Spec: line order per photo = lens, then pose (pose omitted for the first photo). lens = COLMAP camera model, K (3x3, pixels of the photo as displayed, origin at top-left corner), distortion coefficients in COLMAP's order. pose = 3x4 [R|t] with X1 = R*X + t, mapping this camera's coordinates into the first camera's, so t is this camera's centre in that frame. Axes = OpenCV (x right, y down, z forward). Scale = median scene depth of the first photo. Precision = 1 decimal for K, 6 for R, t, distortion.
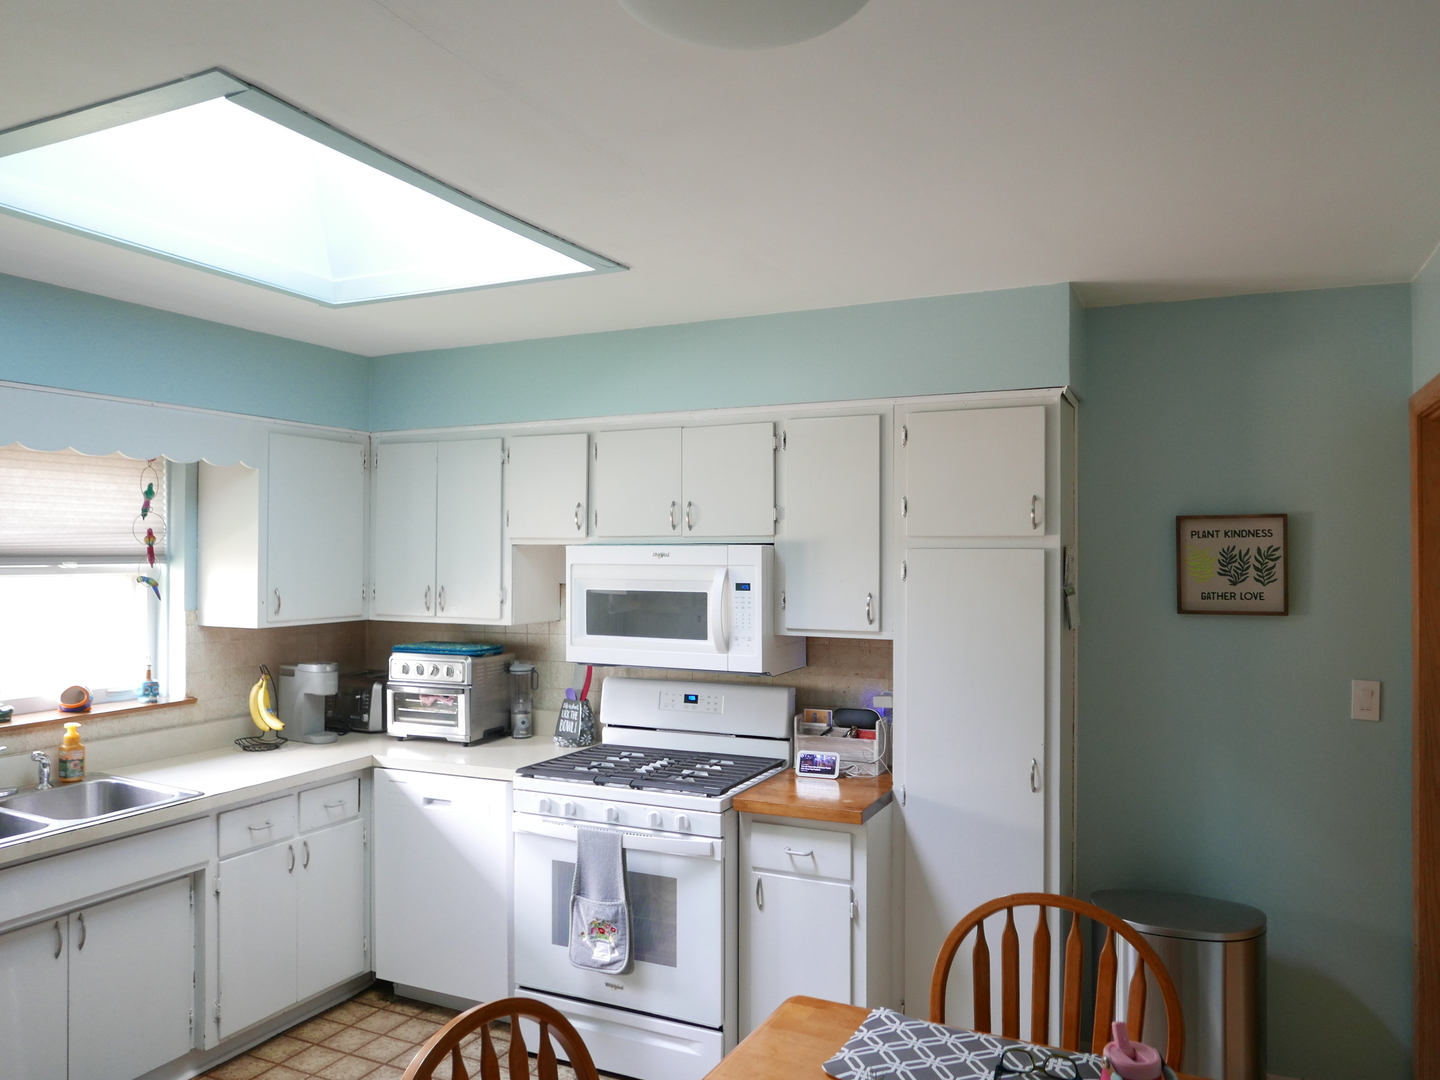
lens RADIAL K [[1031.0, 0, 722.0], [0, 1031.0, 540.7], [0, 0, 1]] dist [-0.032078, 0.016633]
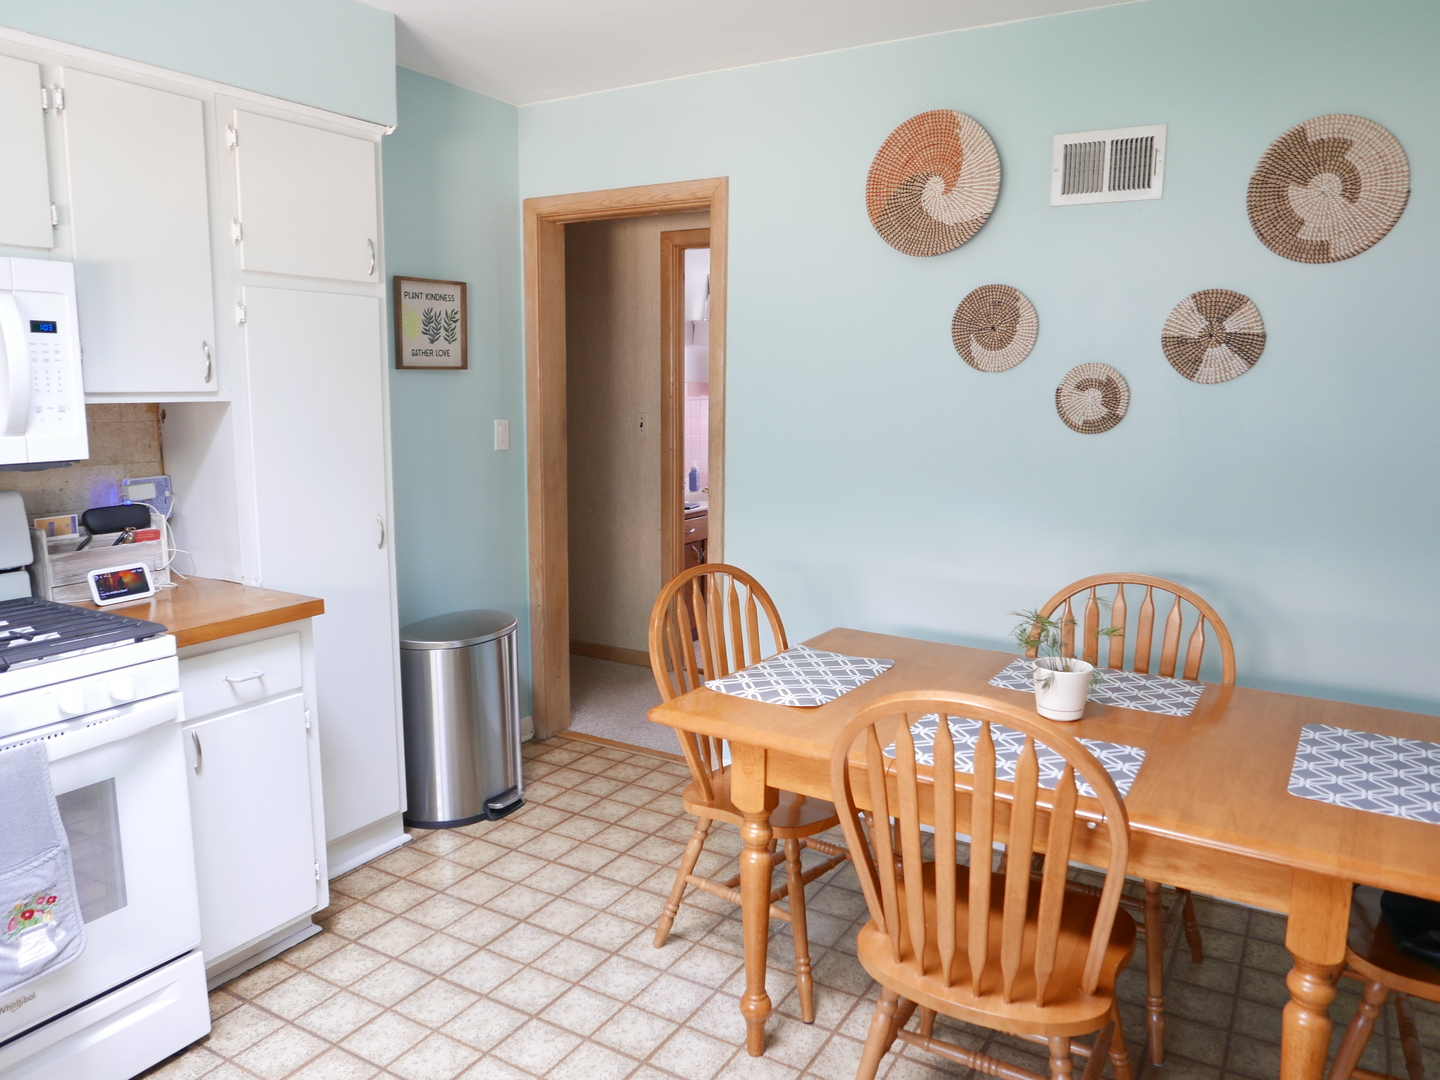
lens RADIAL K [[1031.0, 0, 720.3], [0, 1031.0, 537.4], [0, 0, 1]] dist [-0.032078, 0.016633]
pose [[0.093531, -0.152909, 0.983804, -0.571118], [-0.017984, 0.987715, 0.155226, 0.067496], [-0.995454, -0.032211, 0.089632, 0.525580]]
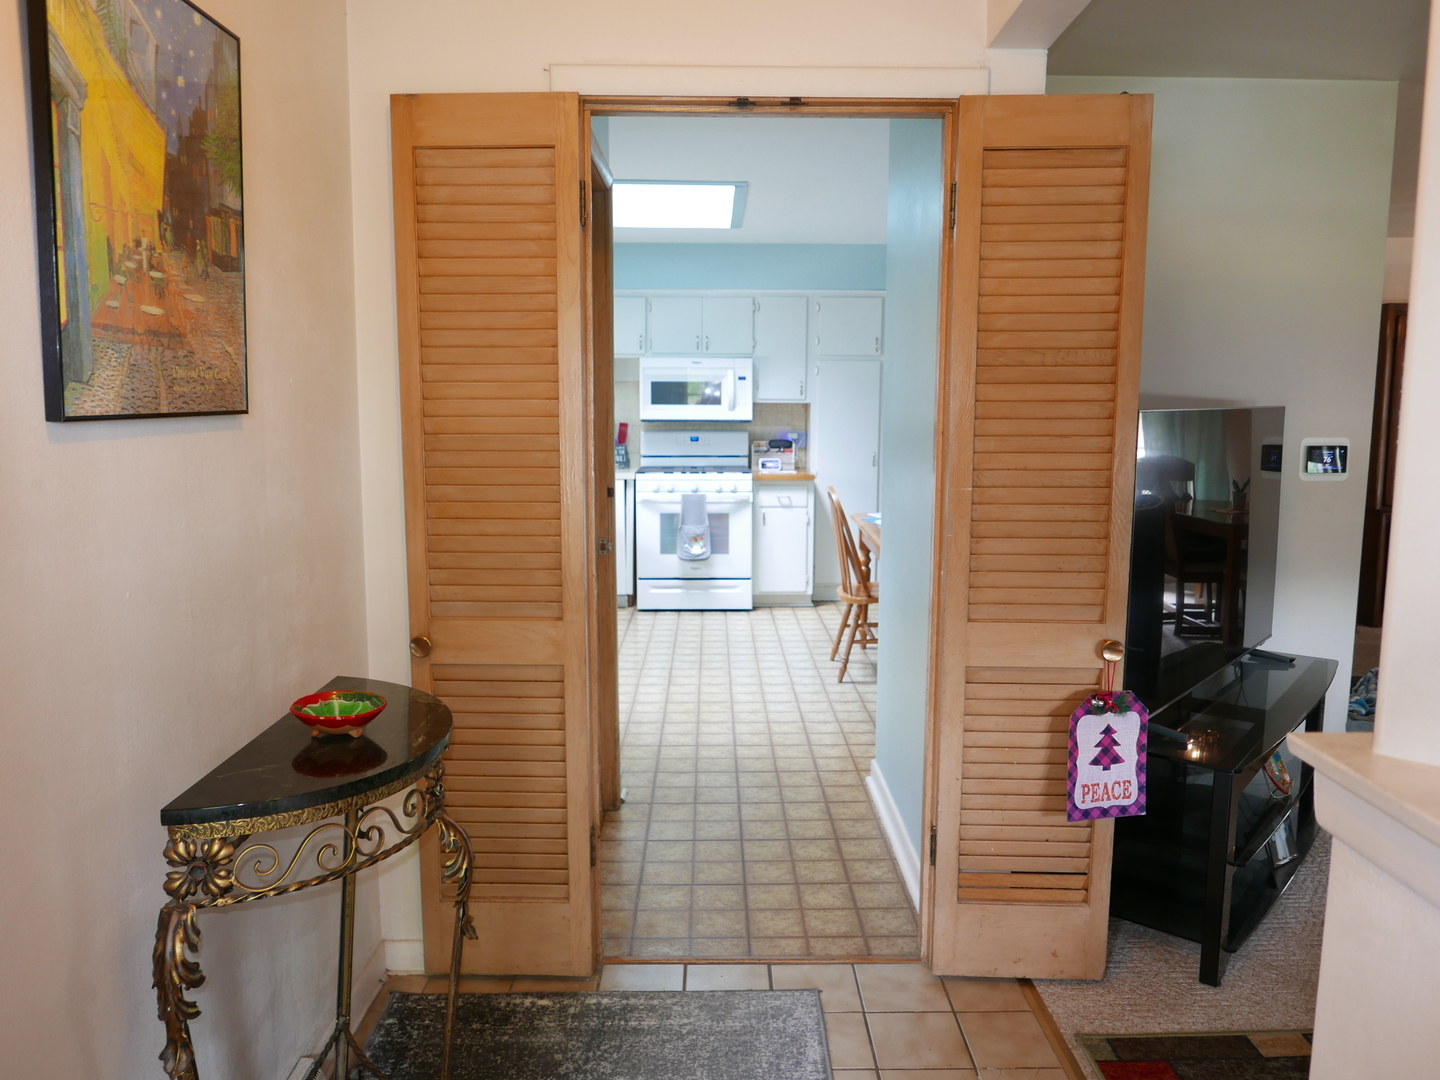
lens RADIAL K [[1031.0, 0, 715.9], [0, 1031.0, 534.0], [0, 0, 1]] dist [-0.032078, 0.016633]
pose [[0.900893, -0.055990, 0.430414, -0.928271], [-0.006517, 0.989788, 0.142397, 0.059262], [-0.433992, -0.131089, 0.891329, -0.854096]]
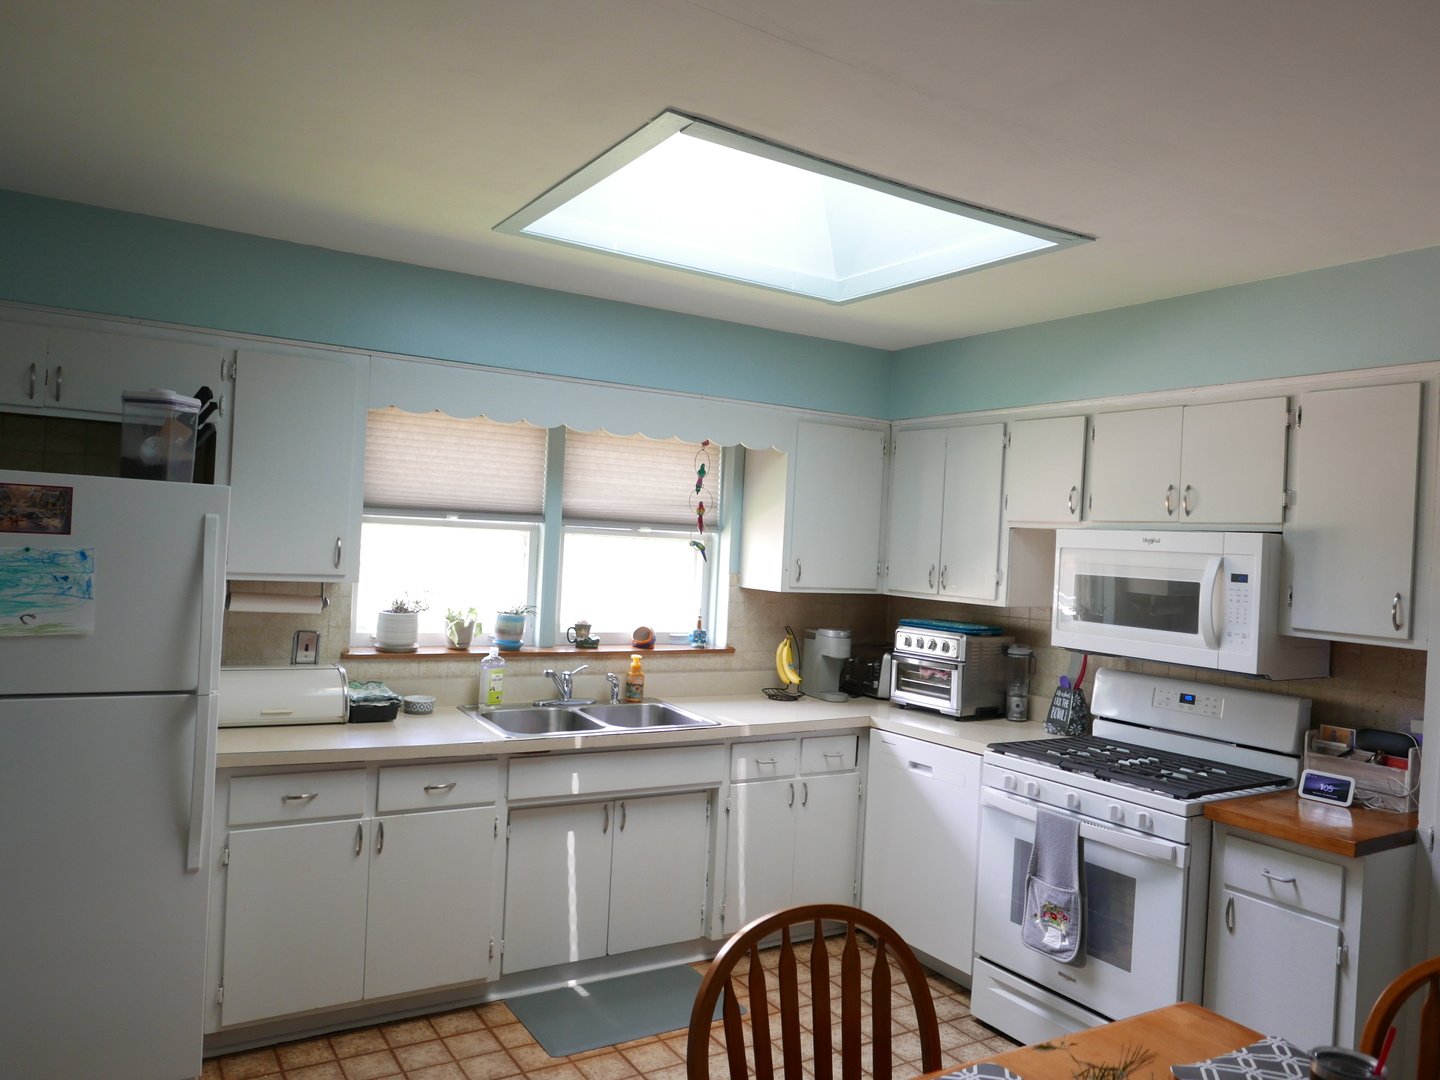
lens RADIAL K [[1031.0, 0, 725.6], [0, 1031.0, 540.5], [0, 0, 1]] dist [-0.032078, 0.016633]
pose [[0.840179, 0.040000, -0.540832, 0.125811], [-0.042667, 0.999060, 0.007607, 0.023972], [0.540628, 0.016685, 0.841096, -0.003575]]
